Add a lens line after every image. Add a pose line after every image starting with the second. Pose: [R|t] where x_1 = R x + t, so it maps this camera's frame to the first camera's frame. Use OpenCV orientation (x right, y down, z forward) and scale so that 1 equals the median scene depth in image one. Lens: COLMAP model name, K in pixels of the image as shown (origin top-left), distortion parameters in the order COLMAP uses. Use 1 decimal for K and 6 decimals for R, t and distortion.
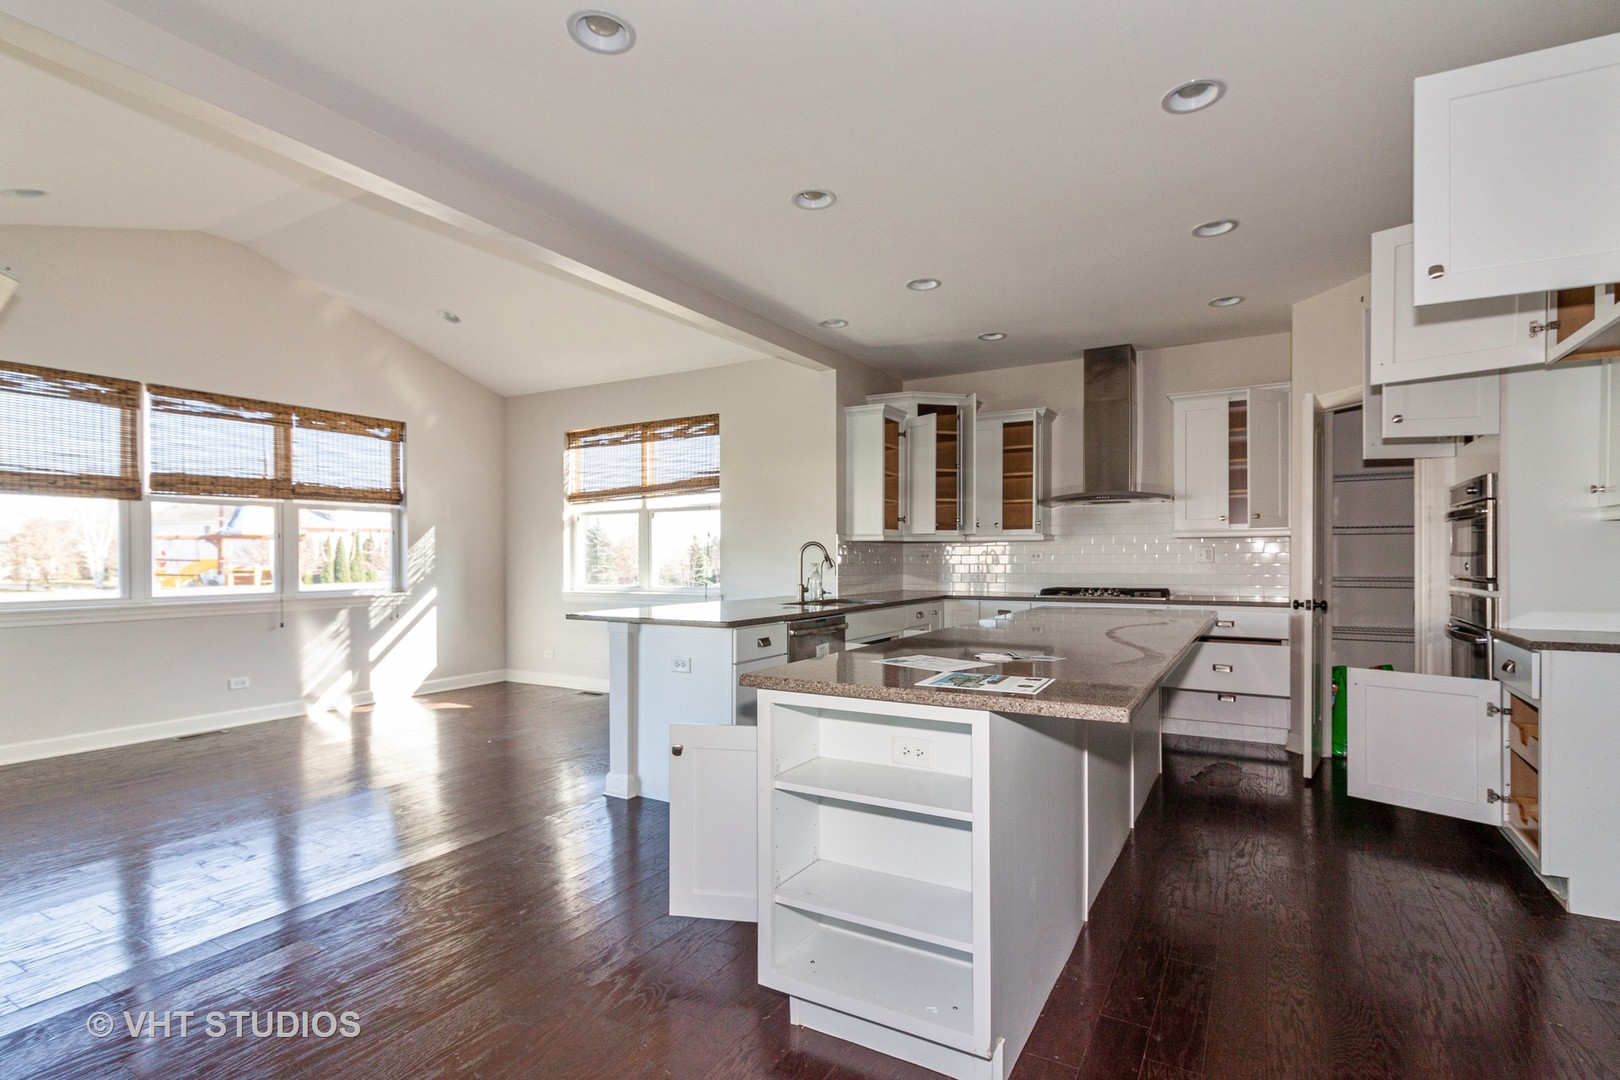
lens RADIAL K [[766.9, 0, 816.3], [0, 766.9, 555.5], [0, 0, 1]] dist [0.005790, -0.001211]
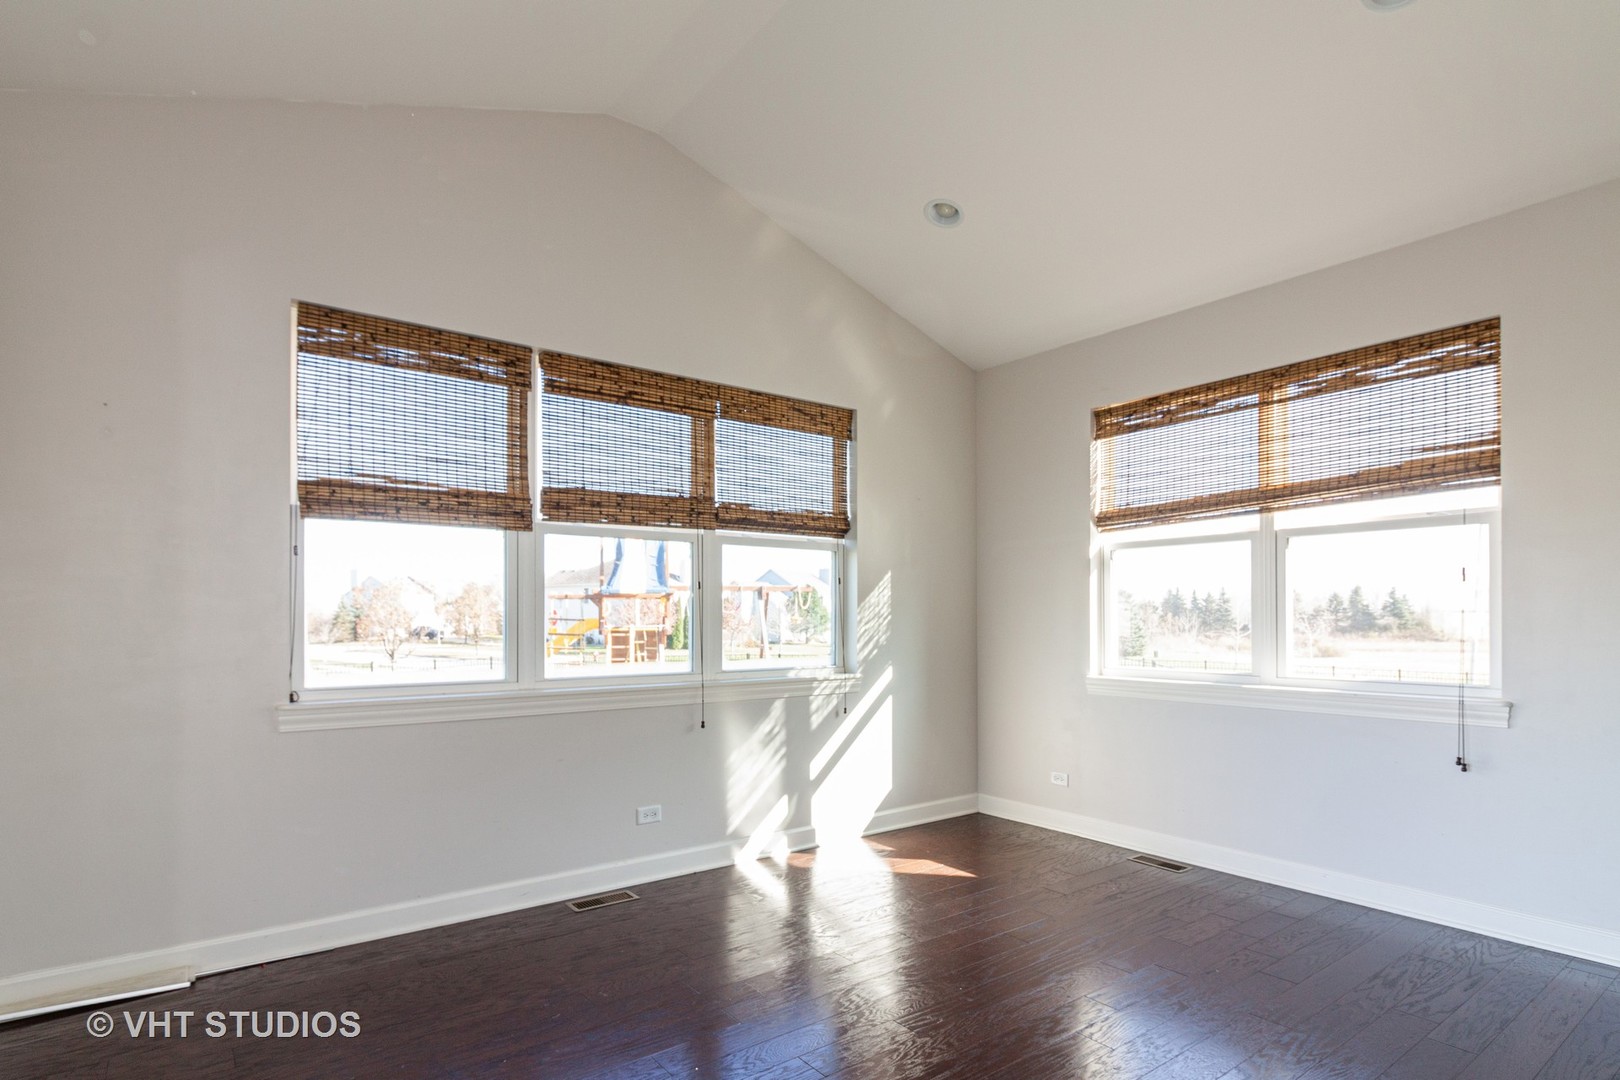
lens RADIAL K [[827.1, 0, 801.1], [0, 827.1, 607.9], [0, 0, 1]] dist [-0.005576, -0.000535]
pose [[0.915826, -0.000255, -0.401574, -0.312501], [-0.003924, 0.999946, -0.009585, -0.000048], [0.401555, 0.010354, 0.915776, 0.364821]]
